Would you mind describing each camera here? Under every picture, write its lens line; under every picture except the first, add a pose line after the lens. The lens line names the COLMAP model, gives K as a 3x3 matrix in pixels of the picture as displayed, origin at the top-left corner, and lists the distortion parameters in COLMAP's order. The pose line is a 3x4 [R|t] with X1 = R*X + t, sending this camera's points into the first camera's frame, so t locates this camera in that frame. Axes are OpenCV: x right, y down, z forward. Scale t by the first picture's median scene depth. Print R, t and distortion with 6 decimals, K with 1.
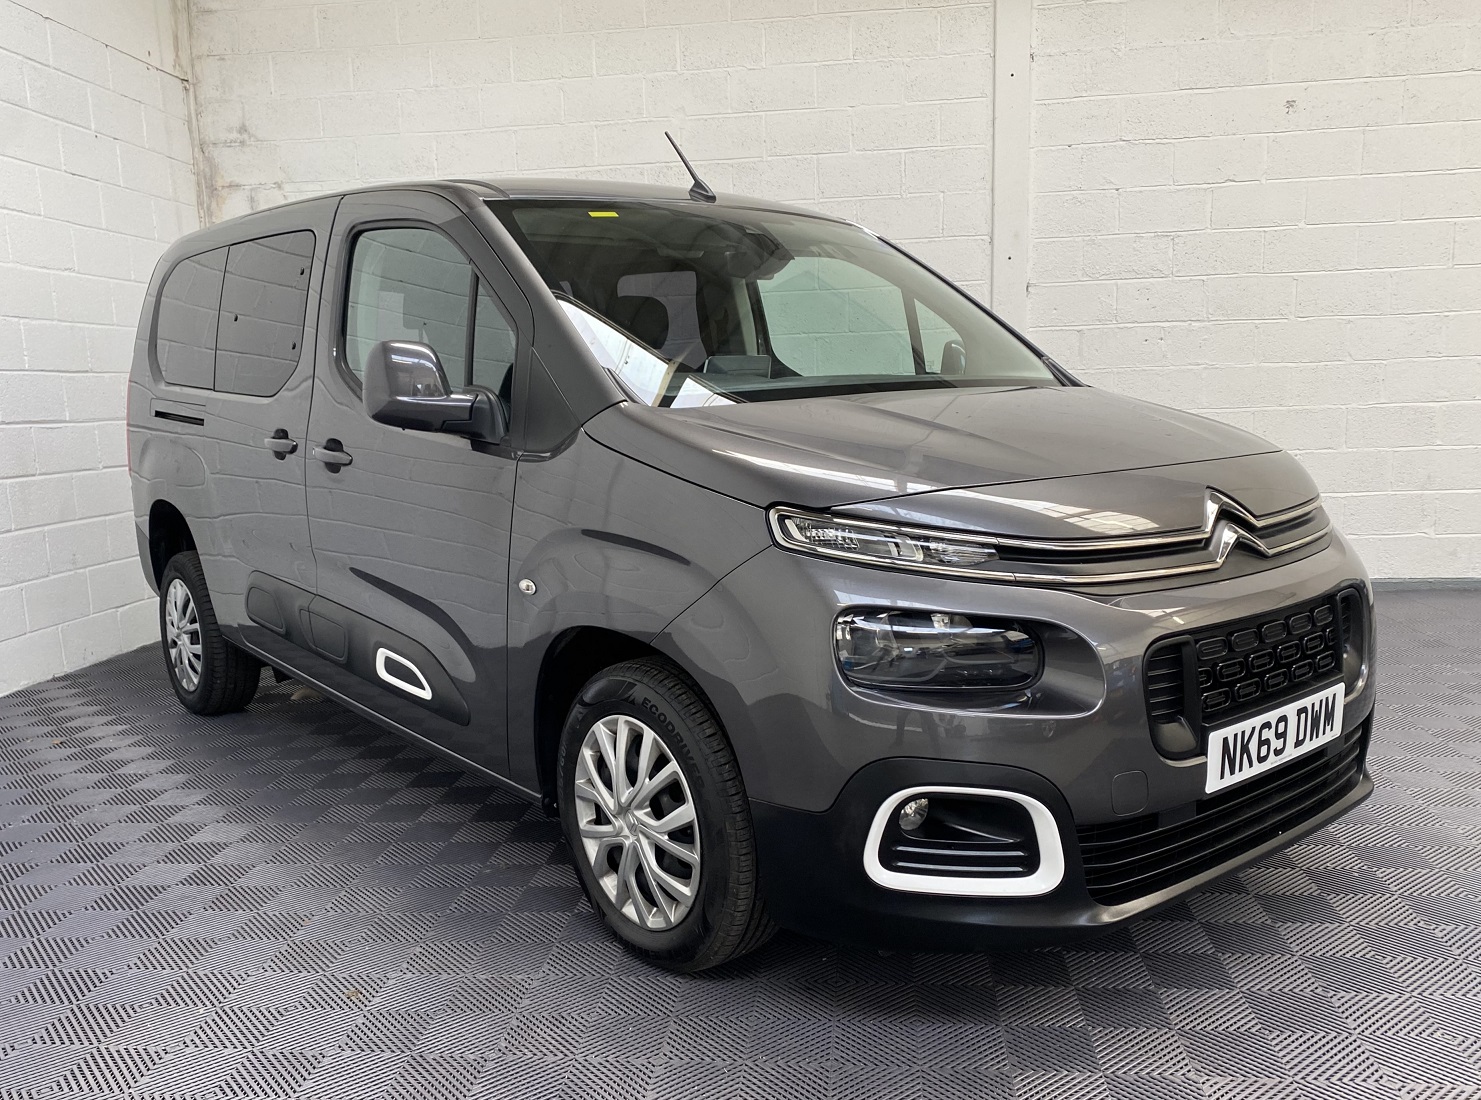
lens RADIAL K [[1201.8, 0, 736.6], [0, 1201.8, 608.8], [0, 0, 1]] dist [0.022406, -0.002913]
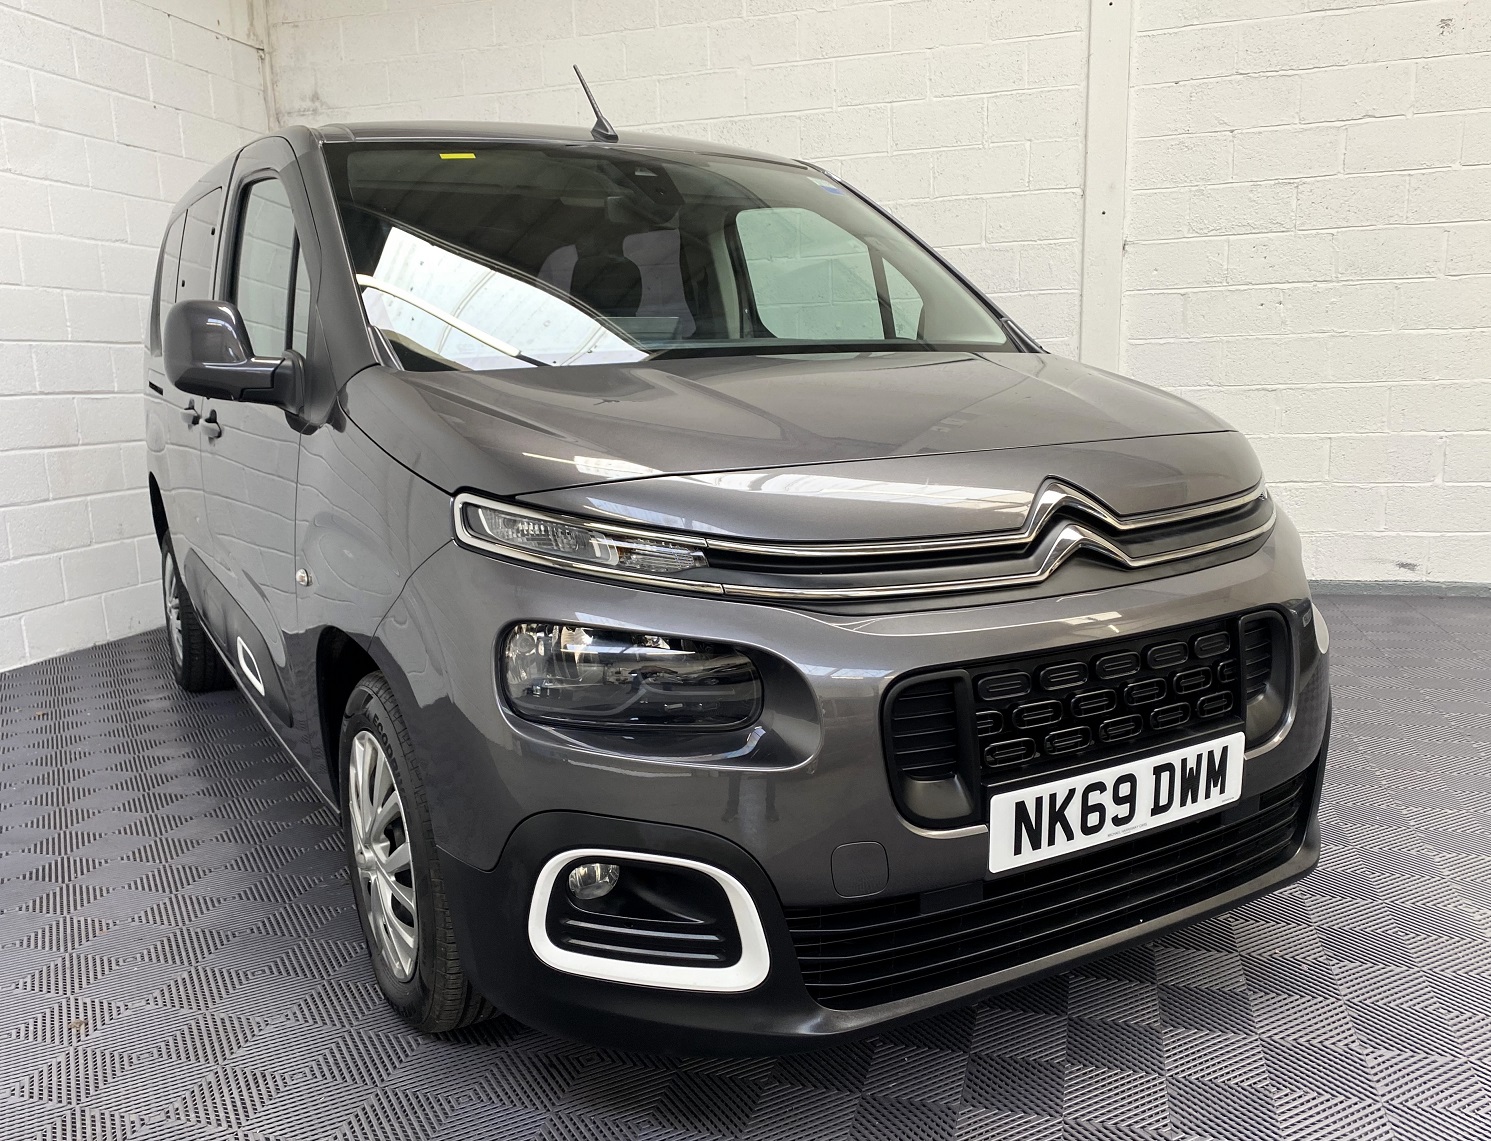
lens RADIAL K [[1210.1, 0, 750.6], [0, 1210.1, 609.7], [0, 0, 1]] dist [0.018932, 0.000944]
pose [[0.987597, 0.031867, -0.153743, 0.314117], [-0.028987, 0.999360, 0.020940, -0.025076], [0.154312, -0.016224, 0.987889, 0.186630]]
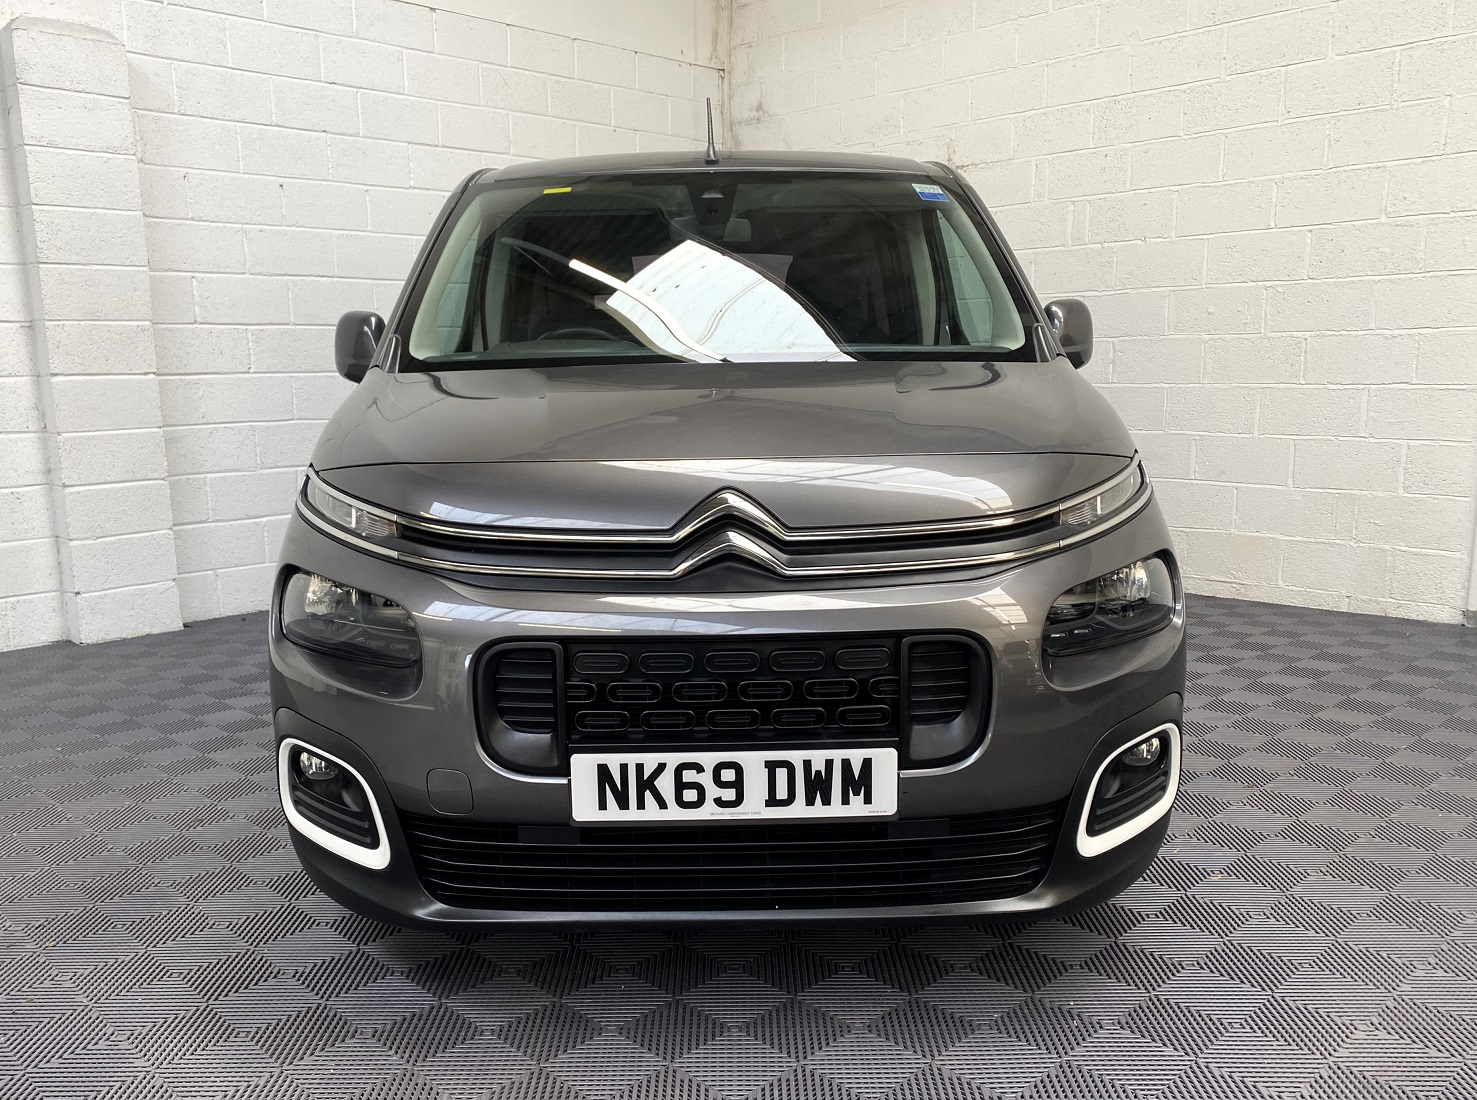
lens RADIAL K [[1268.2, 0, 738.5], [0, 1268.2, 550.0], [0, 0, 1]] dist [0.033451, -0.008864]
pose [[0.783307, 0.112786, -0.611318, 0.939777], [-0.120440, 0.992304, 0.028753, -0.082350], [0.609856, 0.051105, 0.790863, 0.272557]]
